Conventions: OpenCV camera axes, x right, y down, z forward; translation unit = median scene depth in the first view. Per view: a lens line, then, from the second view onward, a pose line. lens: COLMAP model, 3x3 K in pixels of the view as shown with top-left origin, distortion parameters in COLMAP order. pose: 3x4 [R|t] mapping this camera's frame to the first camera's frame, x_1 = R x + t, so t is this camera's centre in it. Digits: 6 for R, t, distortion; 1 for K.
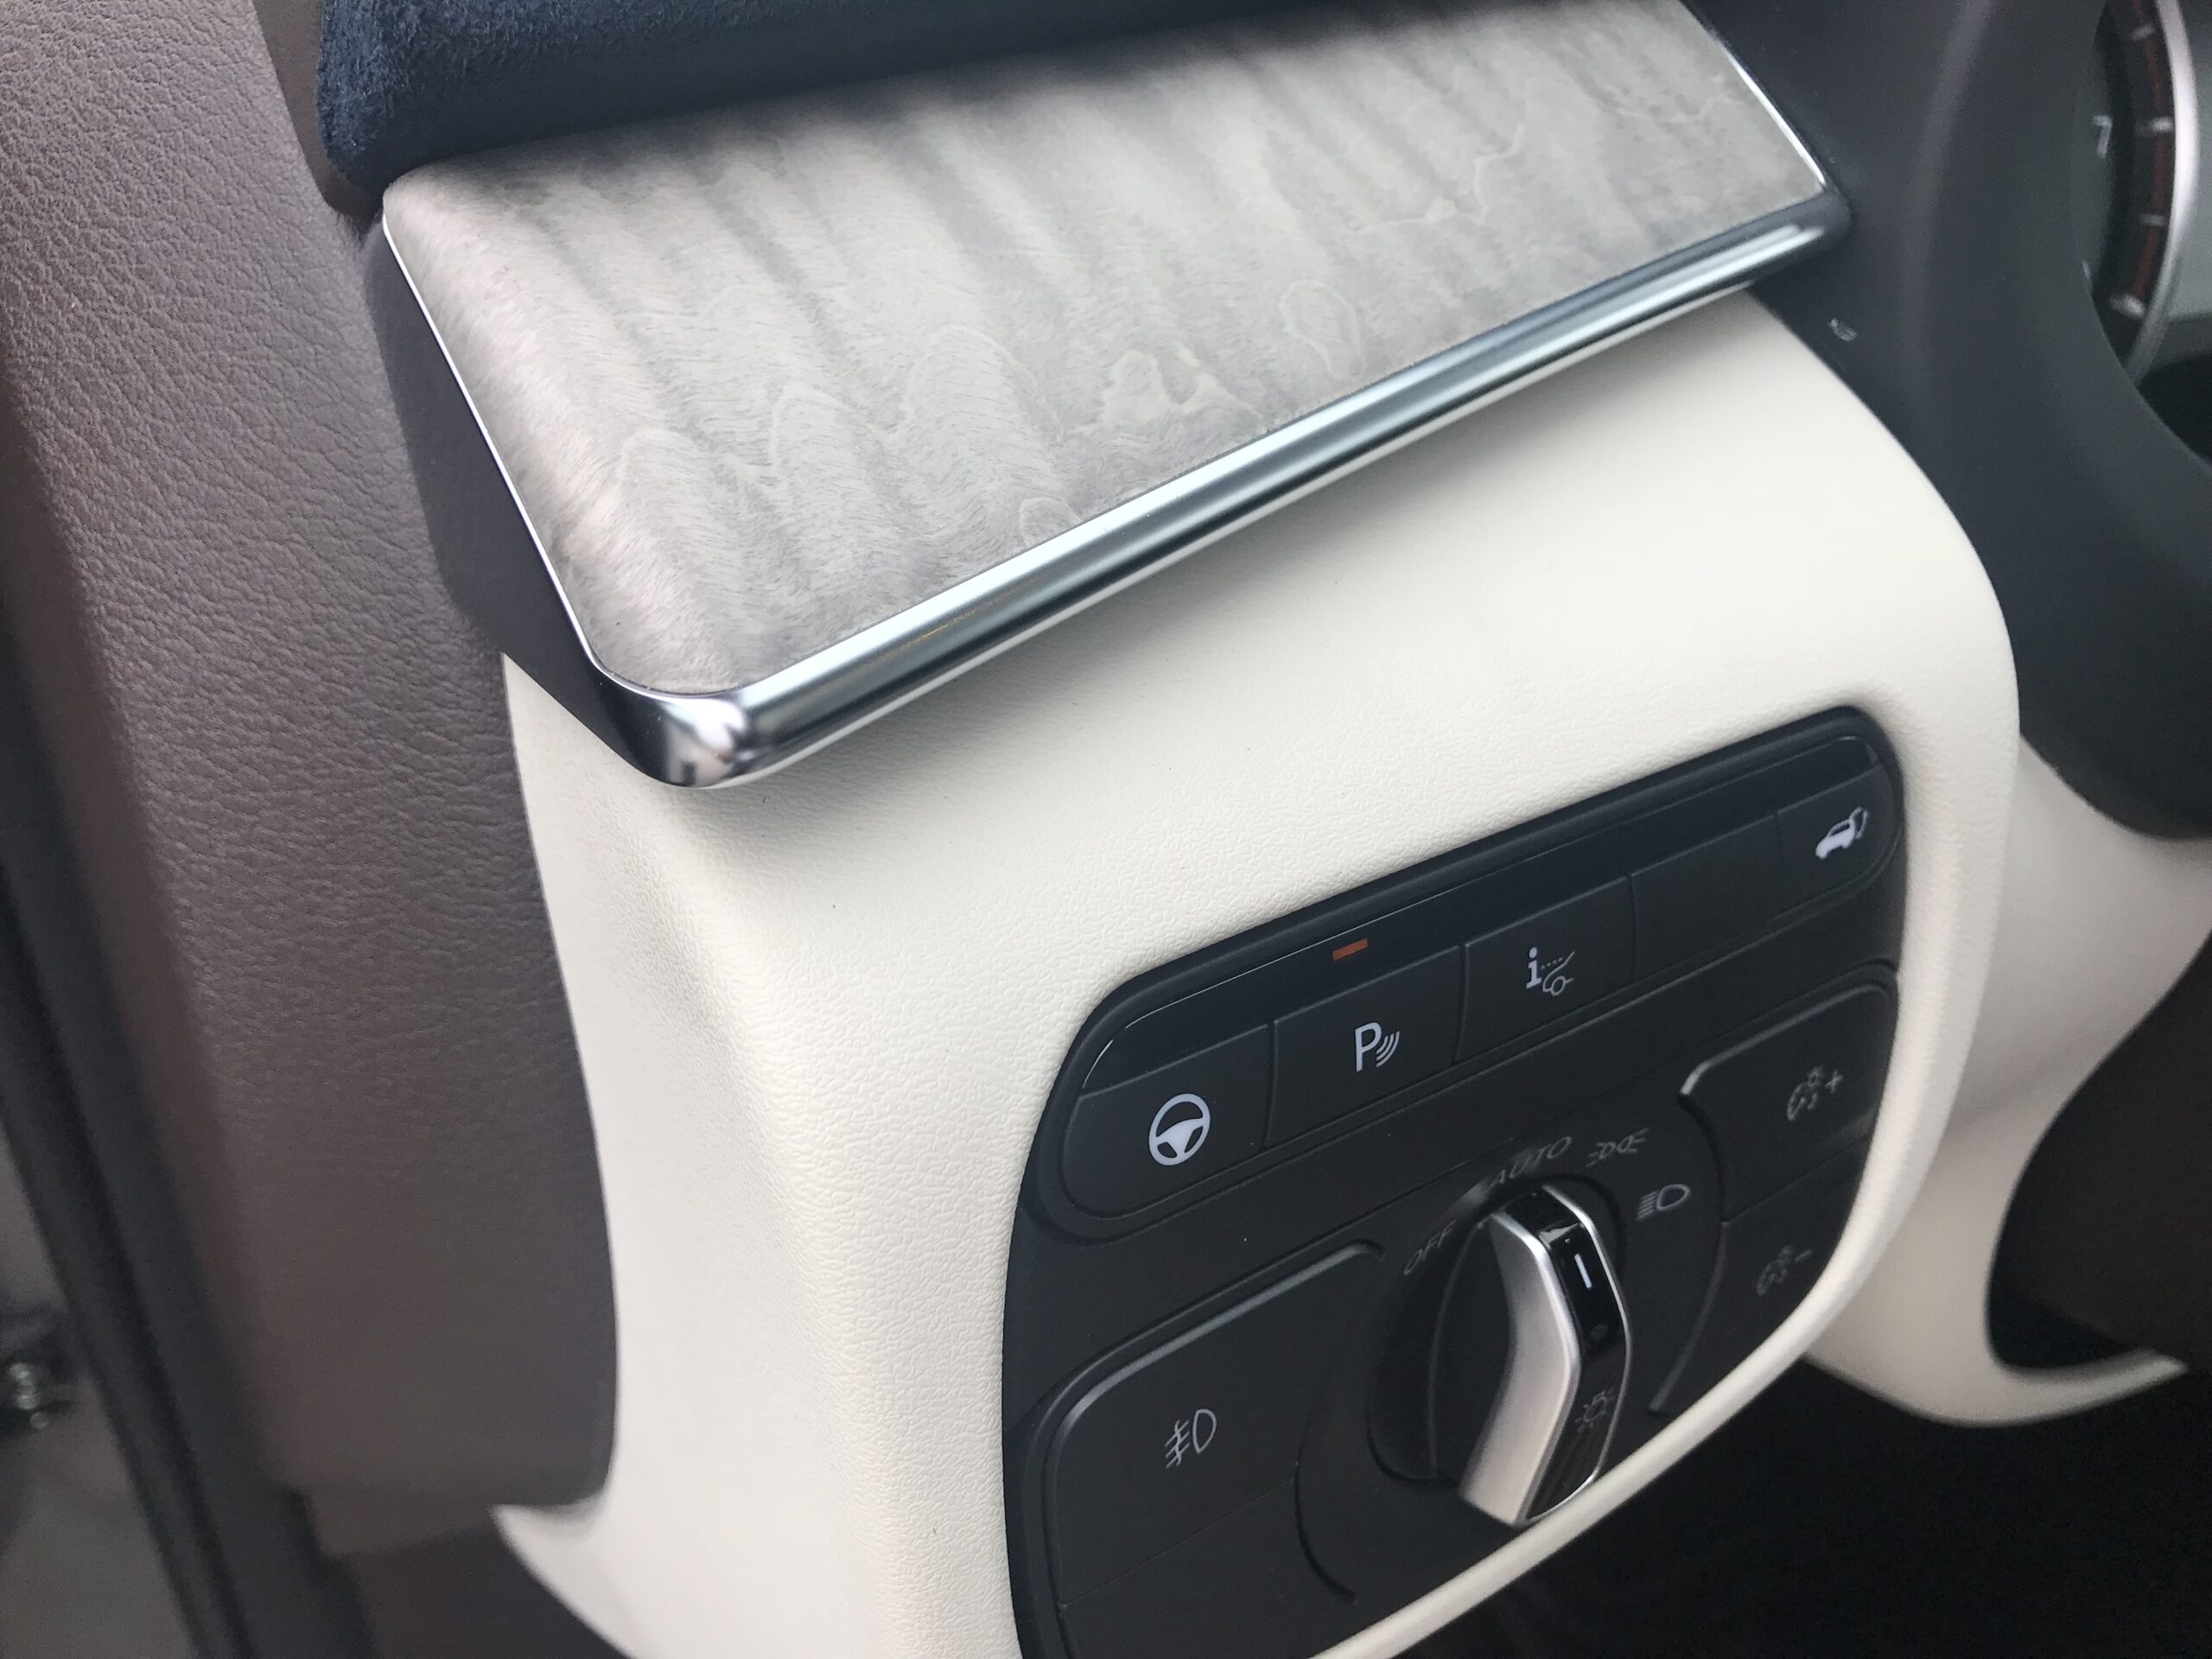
lens RADIAL K [[1816.6, 0, 1105.3], [0, 1816.6, 772.0], [0, 0, 1]] dist [0.016199, -0.006397]
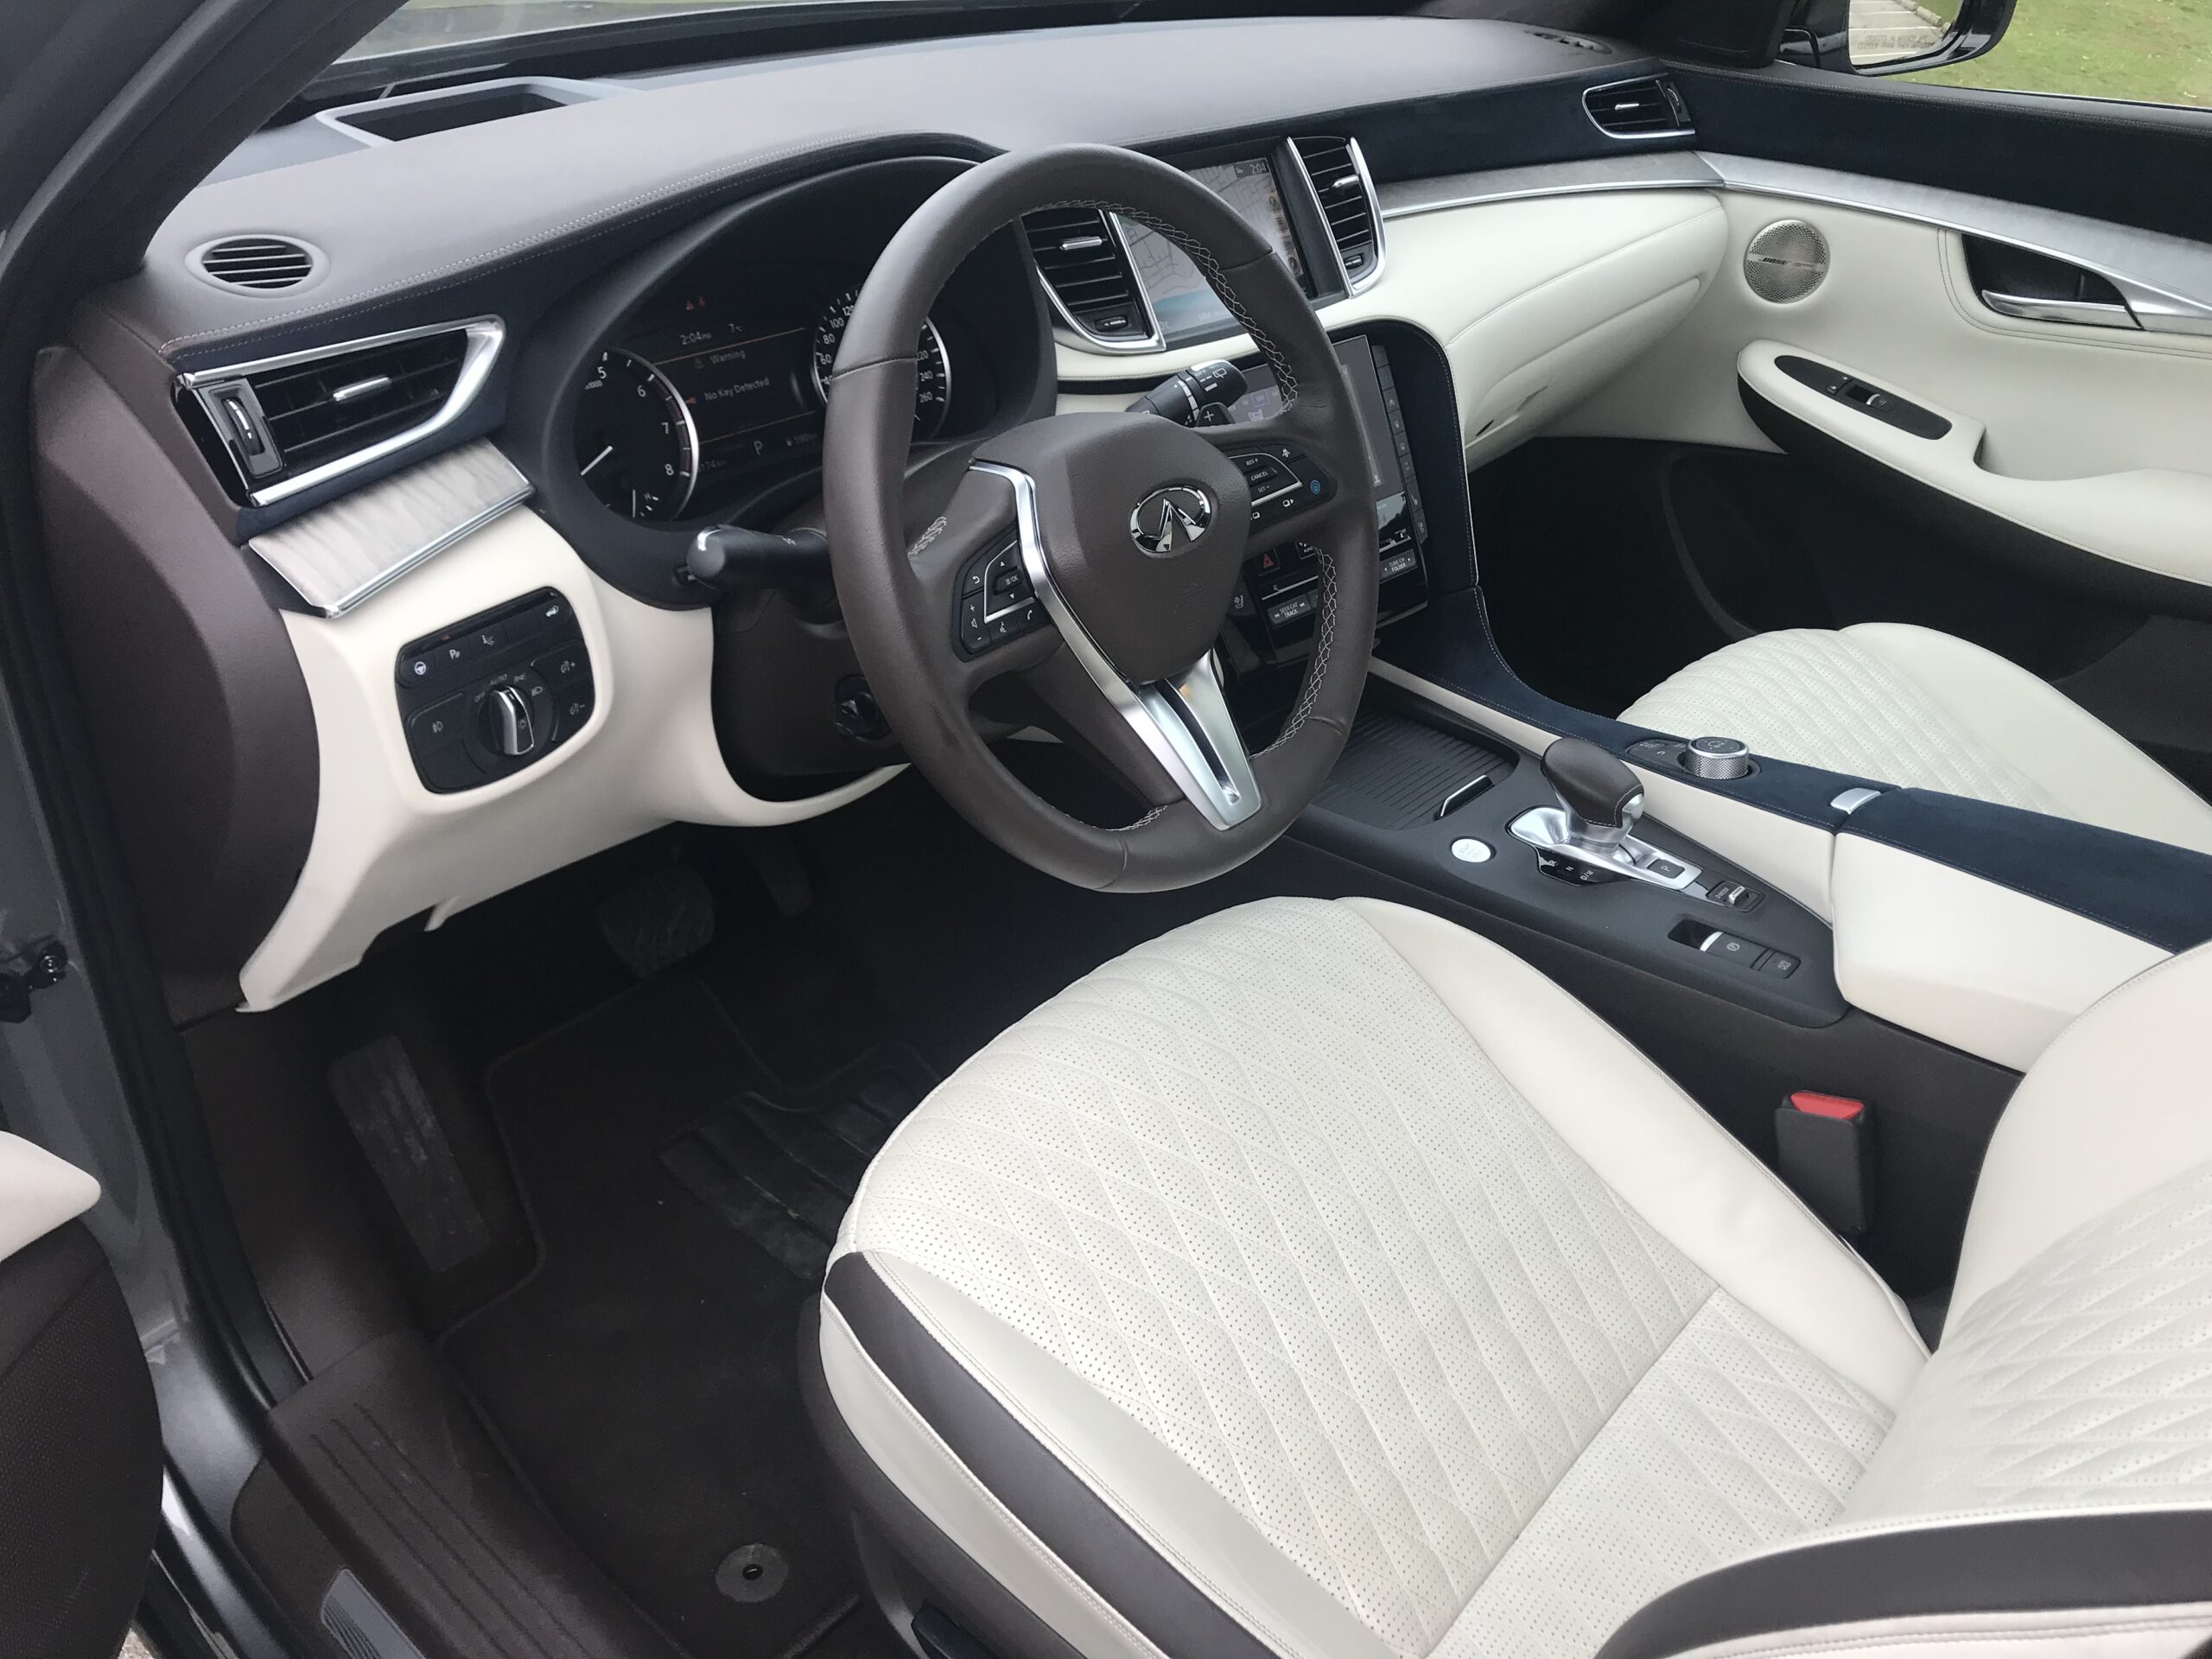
lens RADIAL K [[1797.3, 0, 1098.7], [0, 1797.3, 824.0], [0, 0, 1]] dist [0.013784, -0.008762]
pose [[0.928538, -0.208413, 0.307214, 0.178835], [0.205145, 0.977774, 0.043279, 0.863216], [-0.309406, 0.022837, 0.950656, -5.160028]]
